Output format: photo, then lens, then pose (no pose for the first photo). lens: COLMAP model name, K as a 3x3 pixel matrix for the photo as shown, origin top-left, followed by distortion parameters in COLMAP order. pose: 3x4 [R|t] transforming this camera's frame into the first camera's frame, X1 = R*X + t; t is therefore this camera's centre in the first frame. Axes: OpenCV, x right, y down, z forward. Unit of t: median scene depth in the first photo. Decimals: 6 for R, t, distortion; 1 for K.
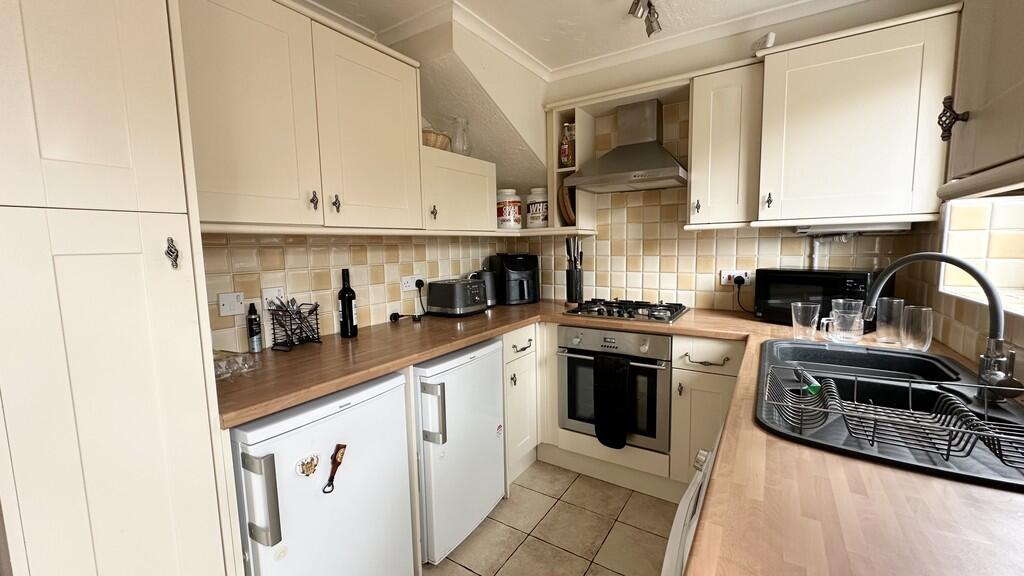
lens RADIAL K [[409.7, 0, 510.1], [0, 409.7, 287.8], [0, 0, 1]] dist [-0.002070, 0.000265]
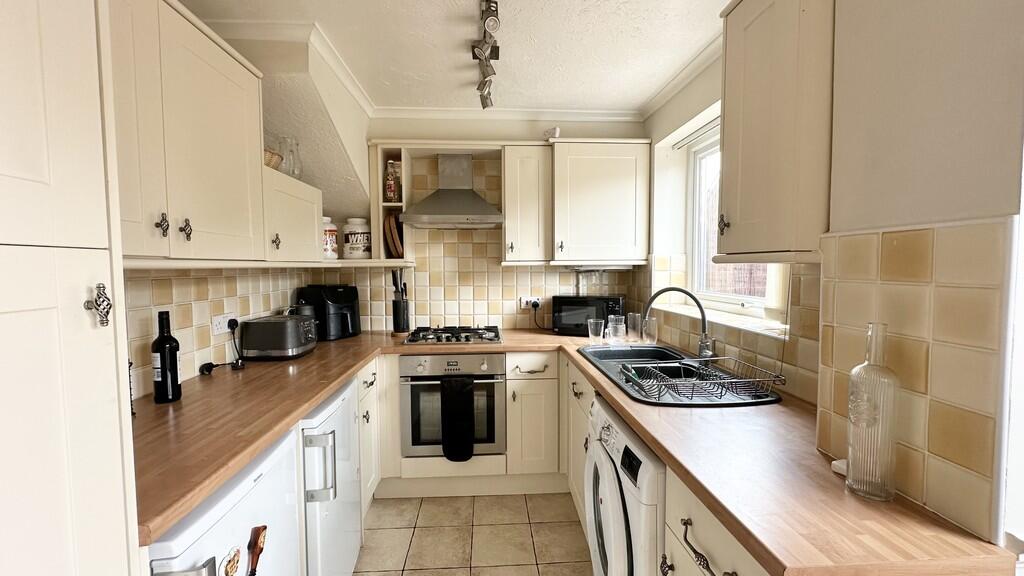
lens RADIAL K [[409.7, 0, 510.1], [0, 409.7, 287.8], [0, 0, 1]] dist [-0.002070, 0.000265]
pose [[0.804824, -0.015431, 0.593313, -0.284490], [0.051172, 0.997744, -0.043464, -0.020321], [-0.591304, 0.065342, 0.803797, 0.004827]]
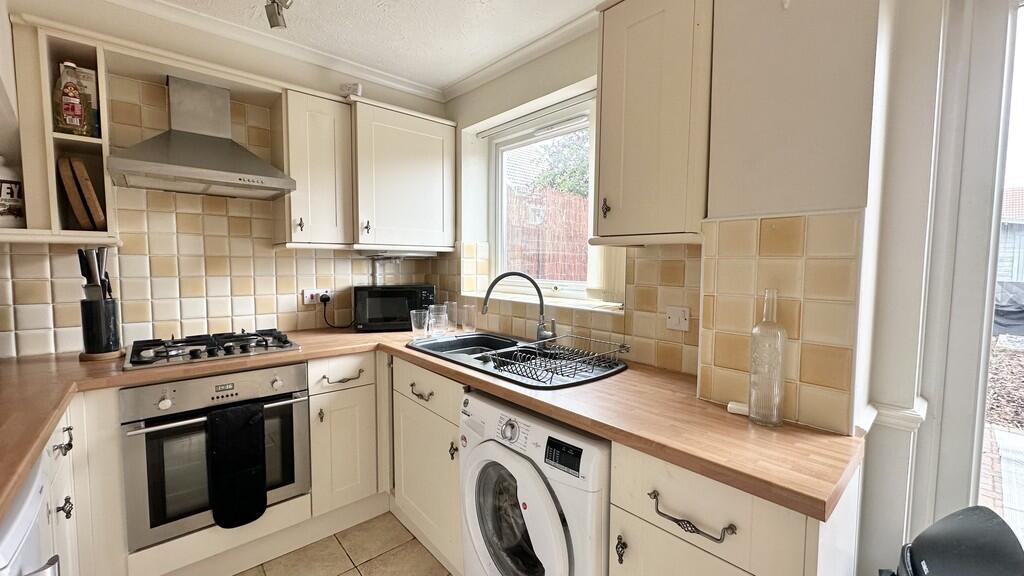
lens RADIAL K [[409.7, 0, 510.1], [0, 409.7, 287.8], [0, 0, 1]] dist [-0.002070, 0.000265]
pose [[0.273646, -0.039768, 0.961008, -0.333495], [0.087074, 0.996066, 0.016424, -0.022558], [-0.957881, 0.079184, 0.276032, 0.267943]]
